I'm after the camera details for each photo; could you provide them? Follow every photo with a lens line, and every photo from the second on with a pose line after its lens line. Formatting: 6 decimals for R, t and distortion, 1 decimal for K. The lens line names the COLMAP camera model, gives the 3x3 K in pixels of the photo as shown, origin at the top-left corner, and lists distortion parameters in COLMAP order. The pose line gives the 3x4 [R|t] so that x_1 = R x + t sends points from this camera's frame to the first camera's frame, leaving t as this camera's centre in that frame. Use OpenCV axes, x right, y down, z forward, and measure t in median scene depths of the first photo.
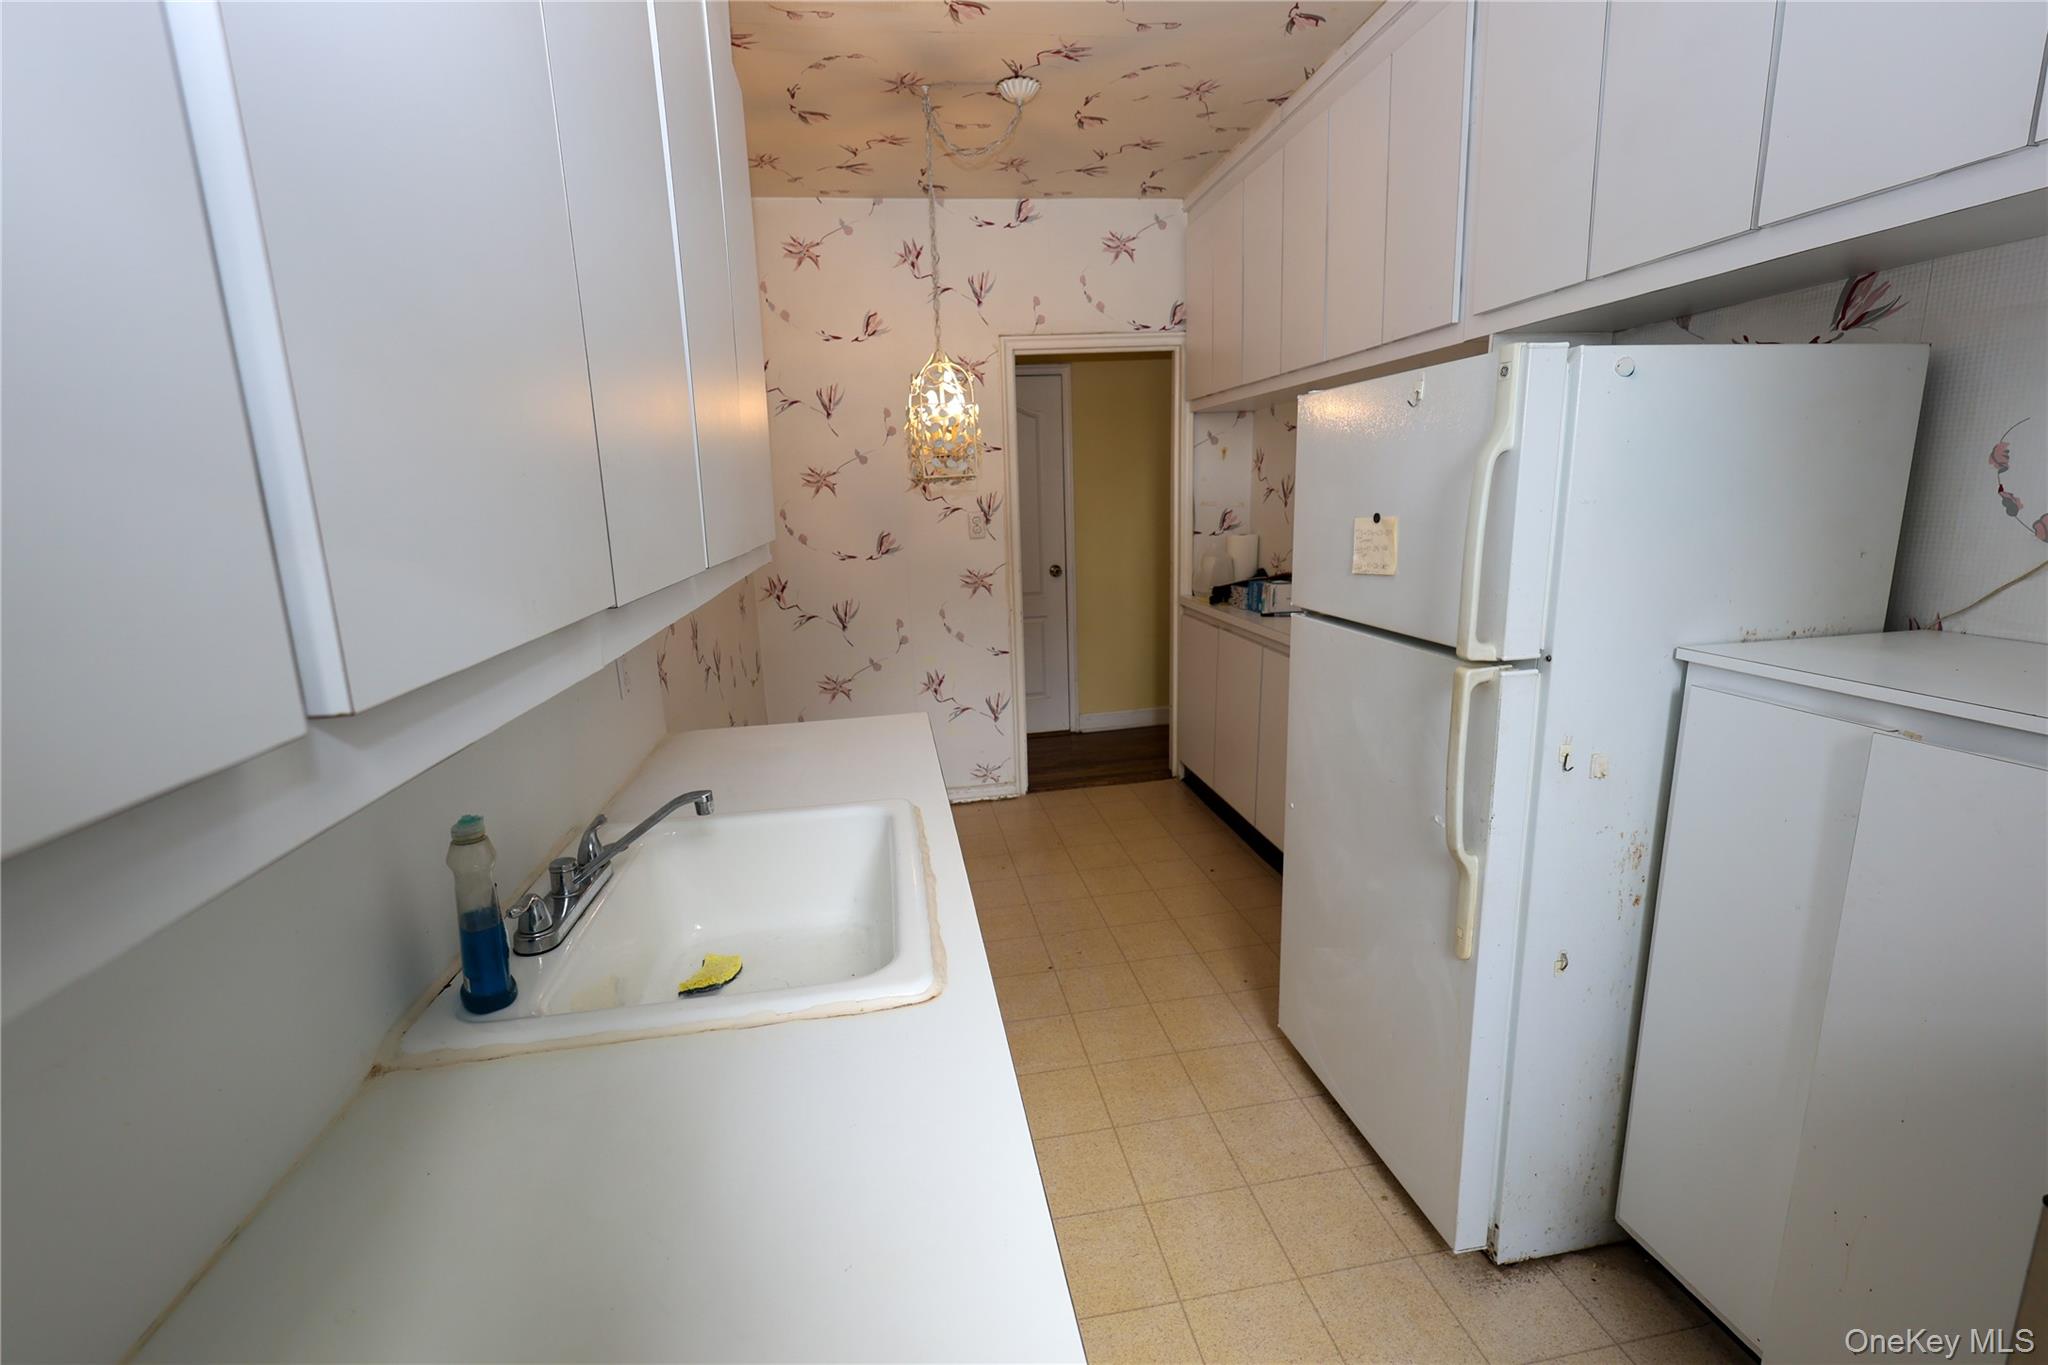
lens RADIAL K [[886.3, 0, 1025.3], [0, 886.3, 681.4], [0, 0, 1]] dist [0.007412, -0.000482]
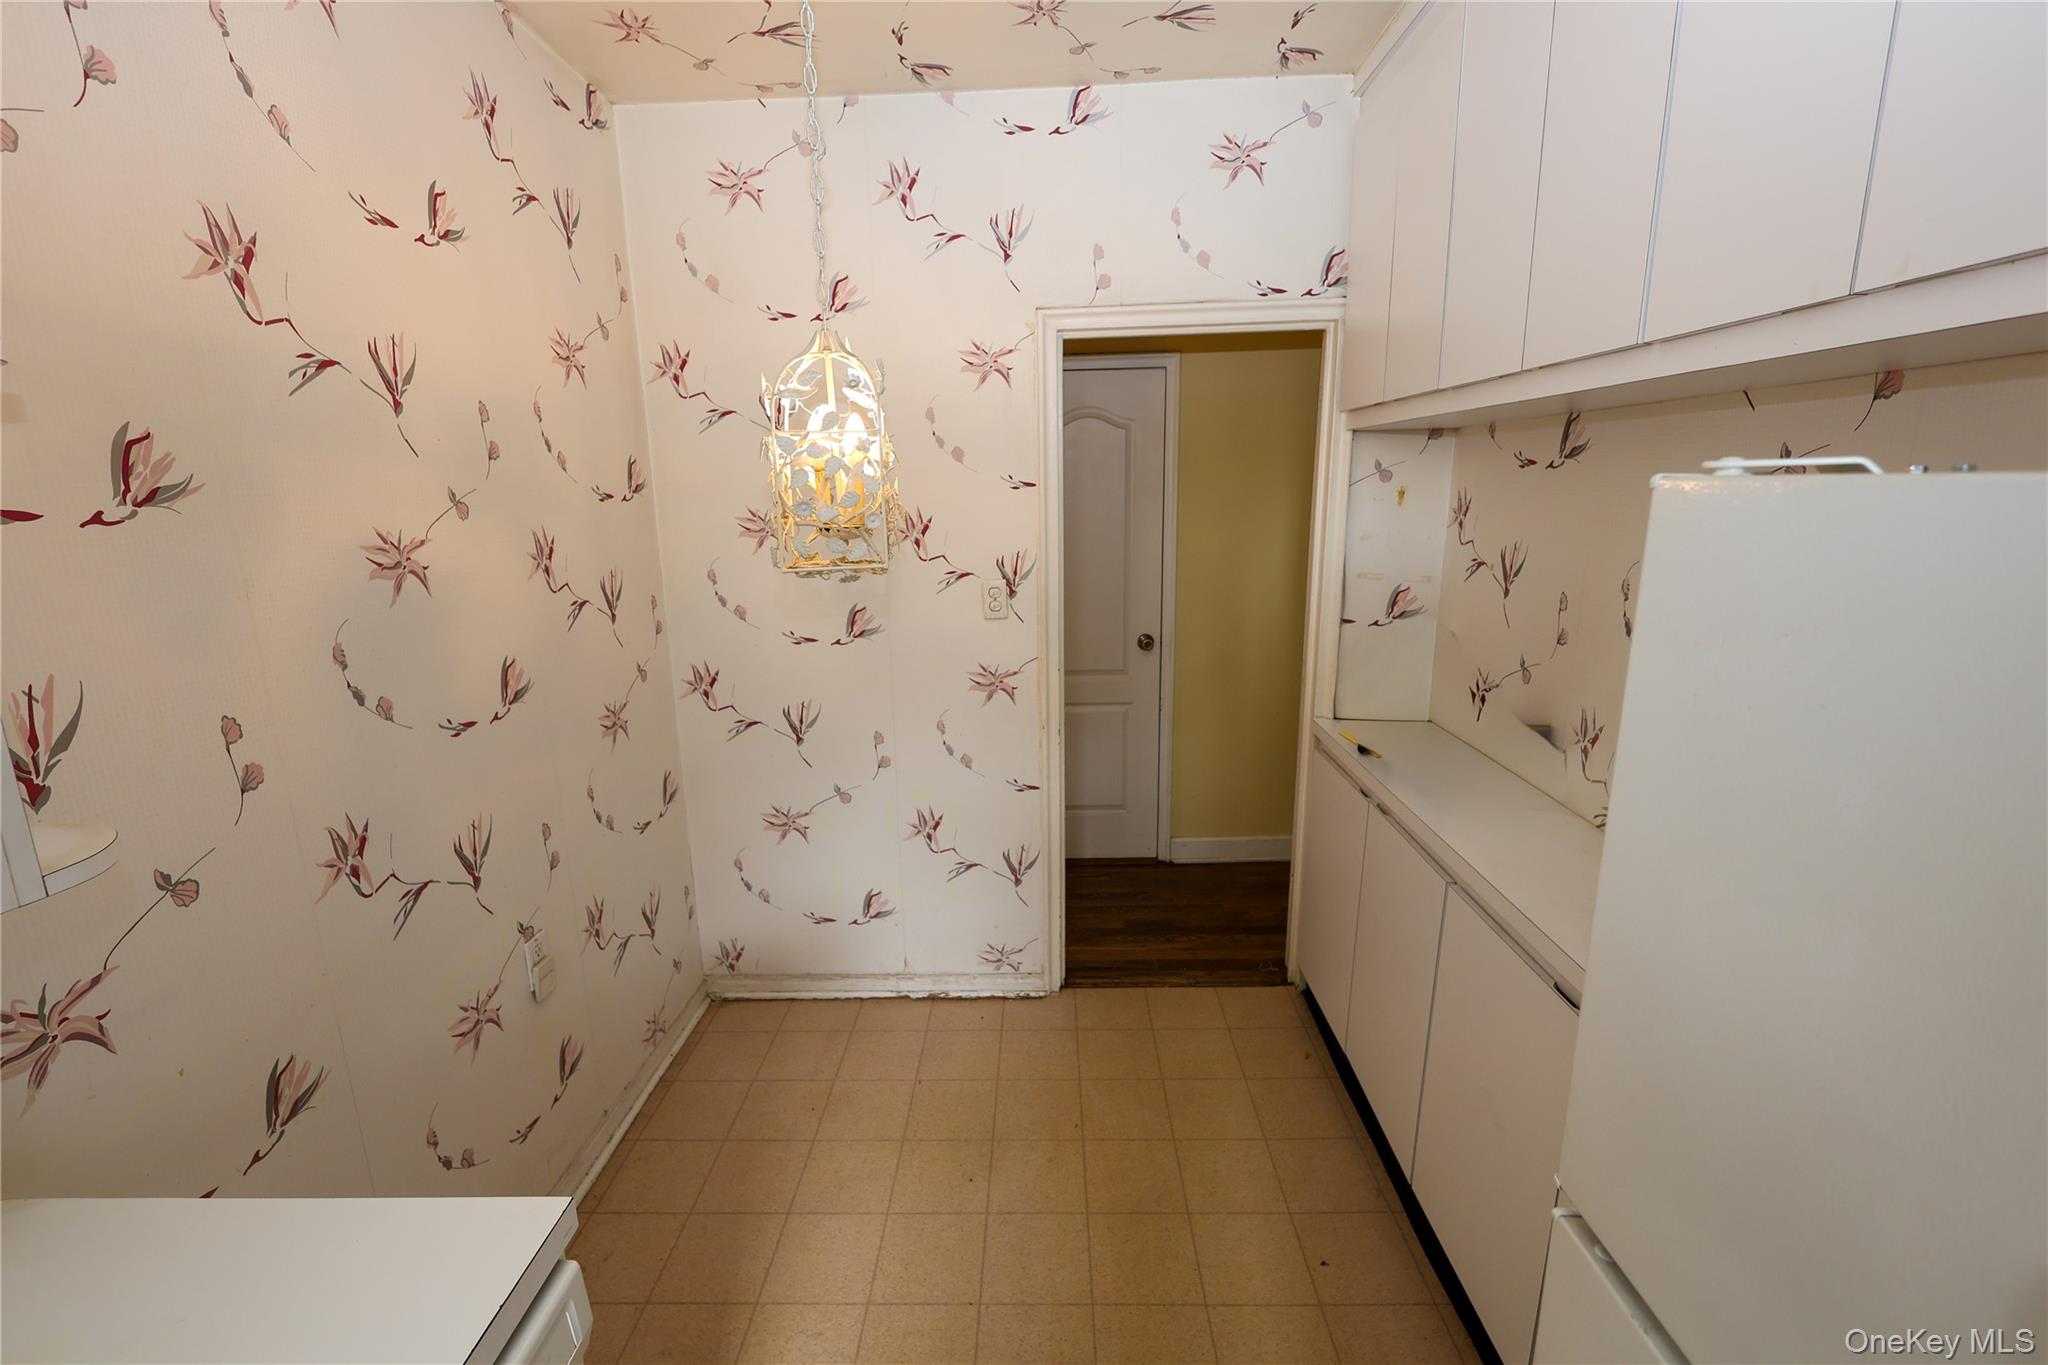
lens RADIAL K [[886.3, 0, 1021.0], [0, 886.3, 682.7], [0, 0, 1]] dist [0.007412, -0.000482]
pose [[0.981162, 0.059424, -0.183823, 0.089685], [-0.057888, 0.998229, 0.013717, -0.125754], [0.184312, -0.002818, 0.982864, 0.359146]]
